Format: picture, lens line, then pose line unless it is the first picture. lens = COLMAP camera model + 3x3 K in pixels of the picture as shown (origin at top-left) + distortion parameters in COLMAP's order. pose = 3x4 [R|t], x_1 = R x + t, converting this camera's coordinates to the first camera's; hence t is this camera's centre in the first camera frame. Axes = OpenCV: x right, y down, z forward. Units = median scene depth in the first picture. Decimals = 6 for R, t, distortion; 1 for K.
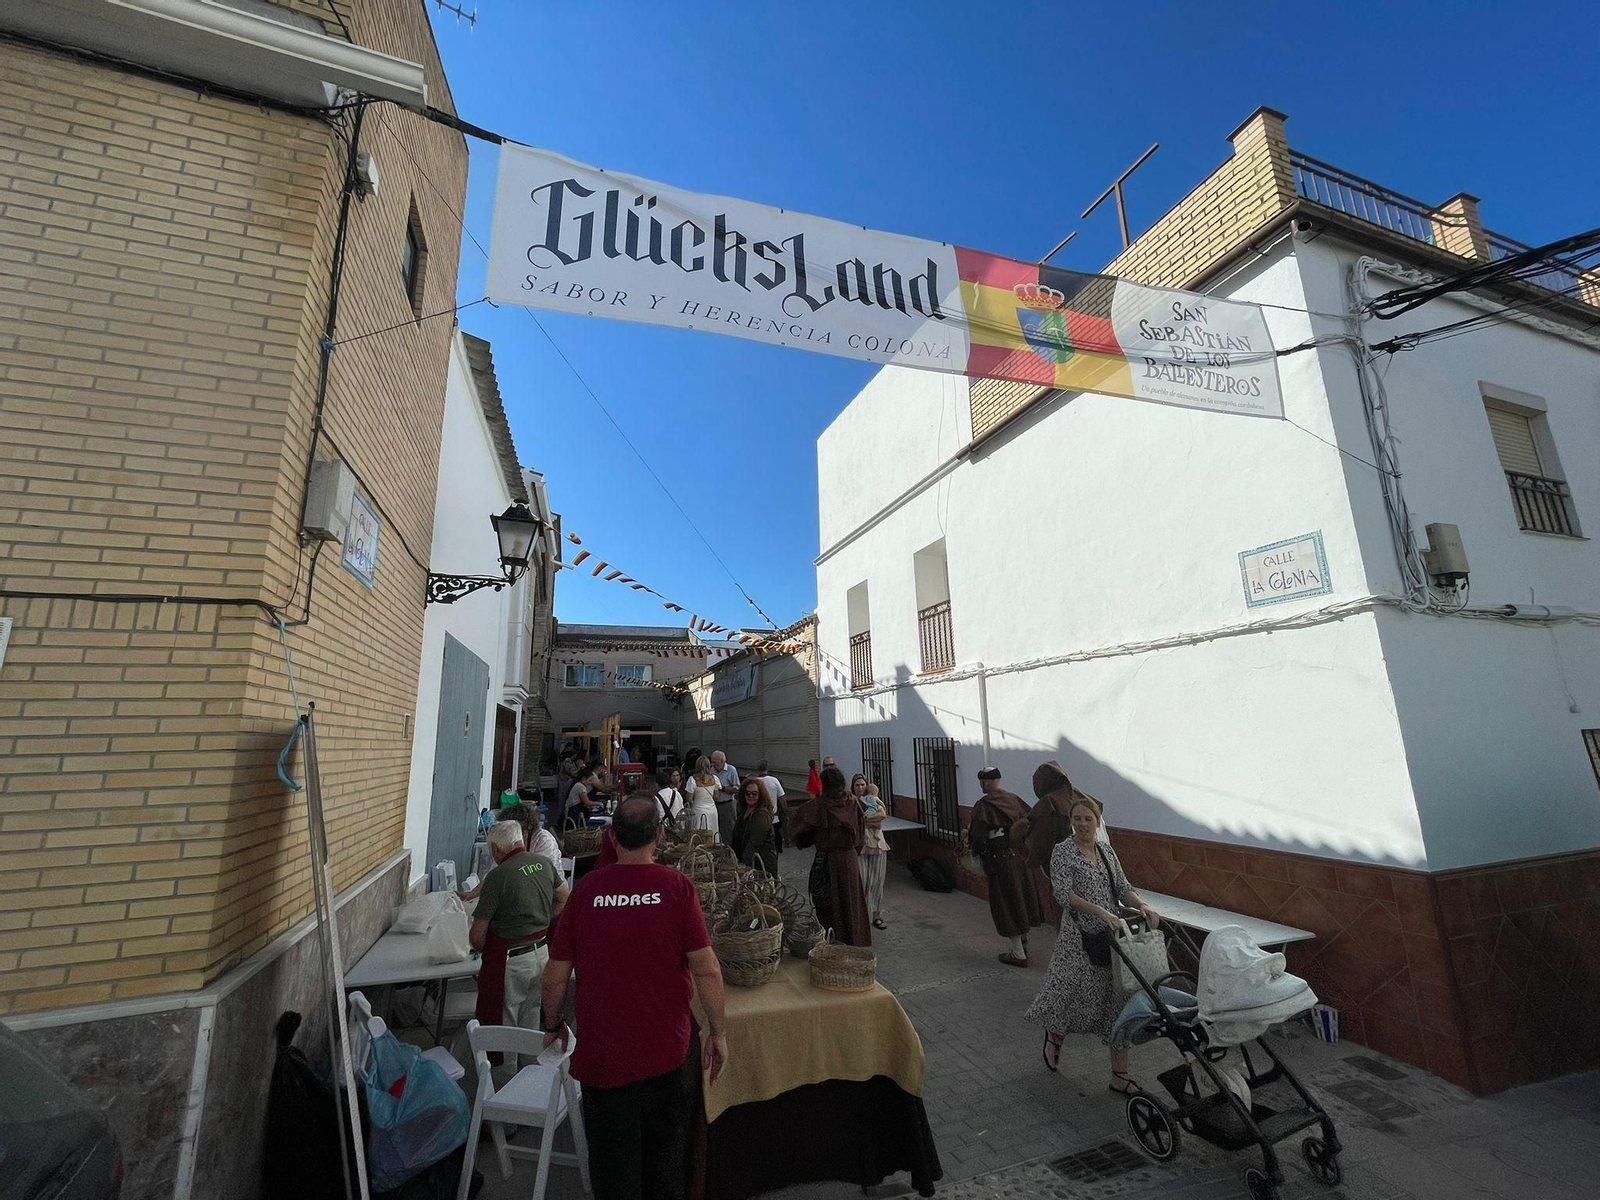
lens RADIAL K [[637.9, 0, 791.3], [0, 637.9, 604.7], [0, 0, 1]] dist [-0.012628, -0.000159]
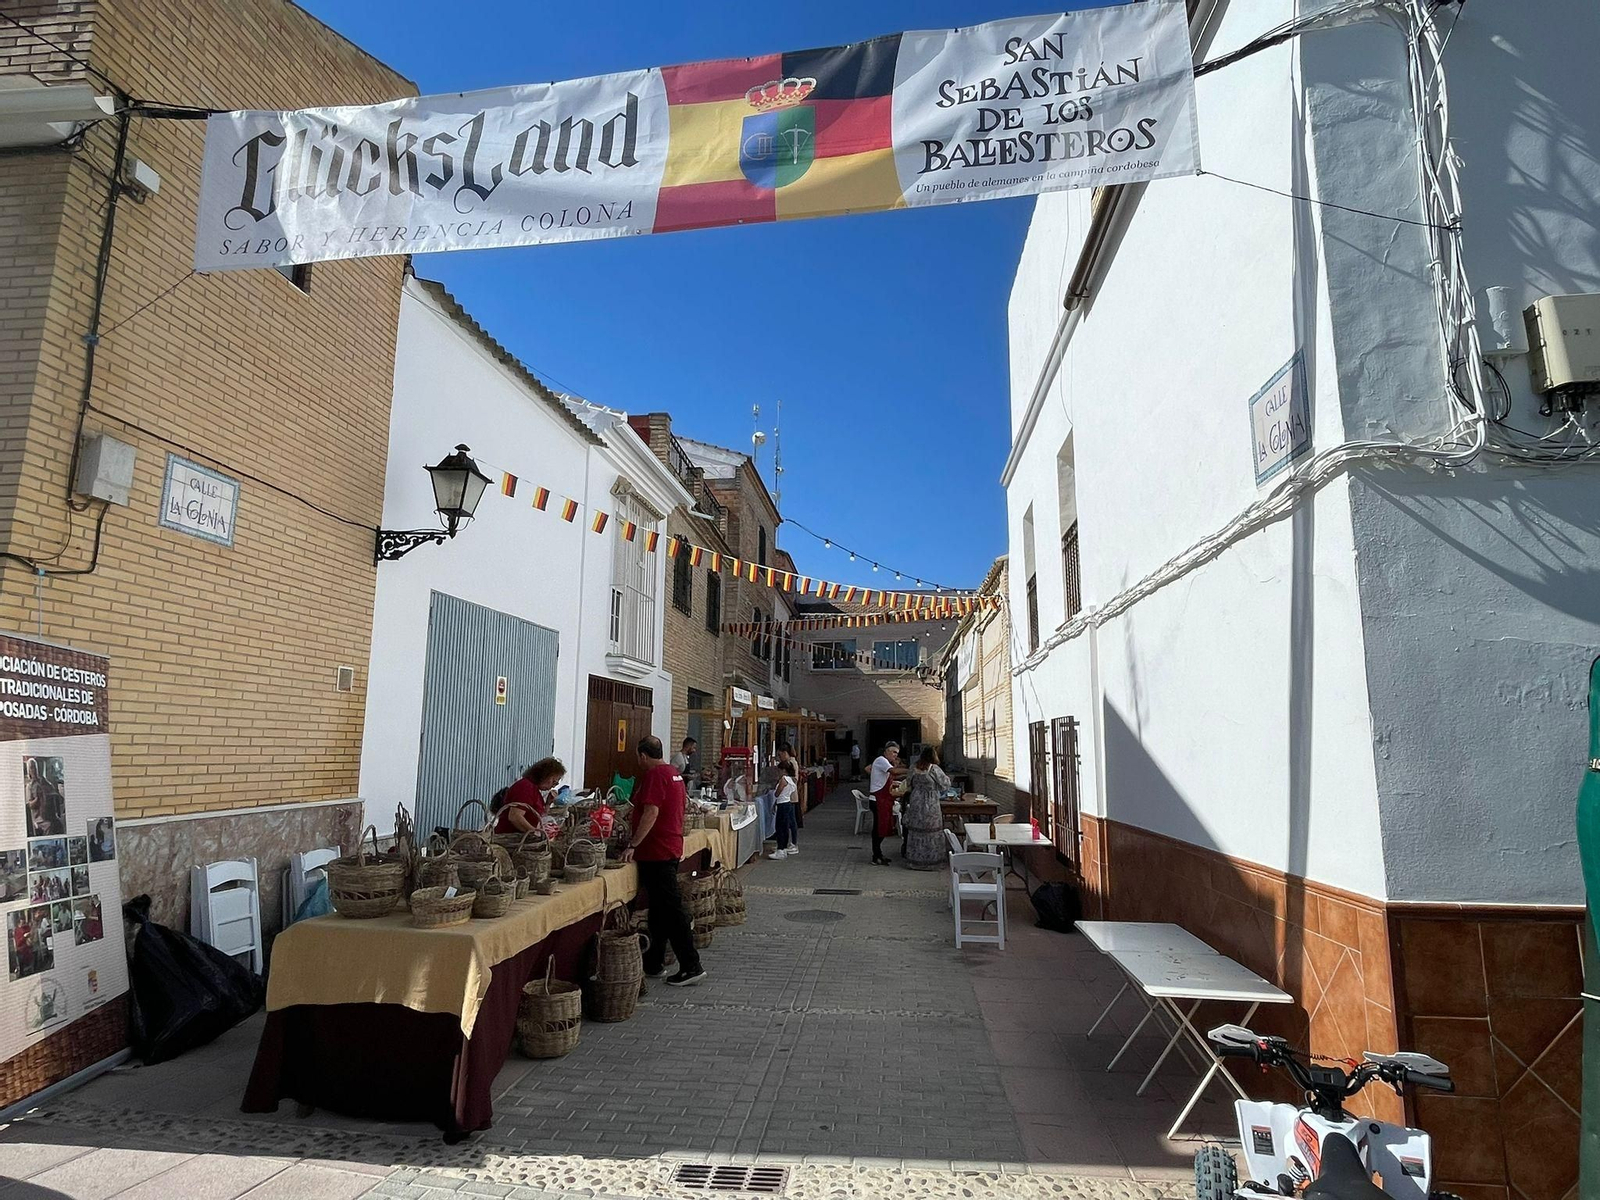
lens RADIAL K [[873.7, 0, 793.3], [0, 873.7, 608.2], [0, 0, 1]] dist [-0.009841, 0.000308]
pose [[0.901711, -0.036414, -0.430803, 0.610716], [0.058148, 0.997608, 0.037385, 0.058853], [0.428411, -0.058761, 0.901671, 0.031028]]
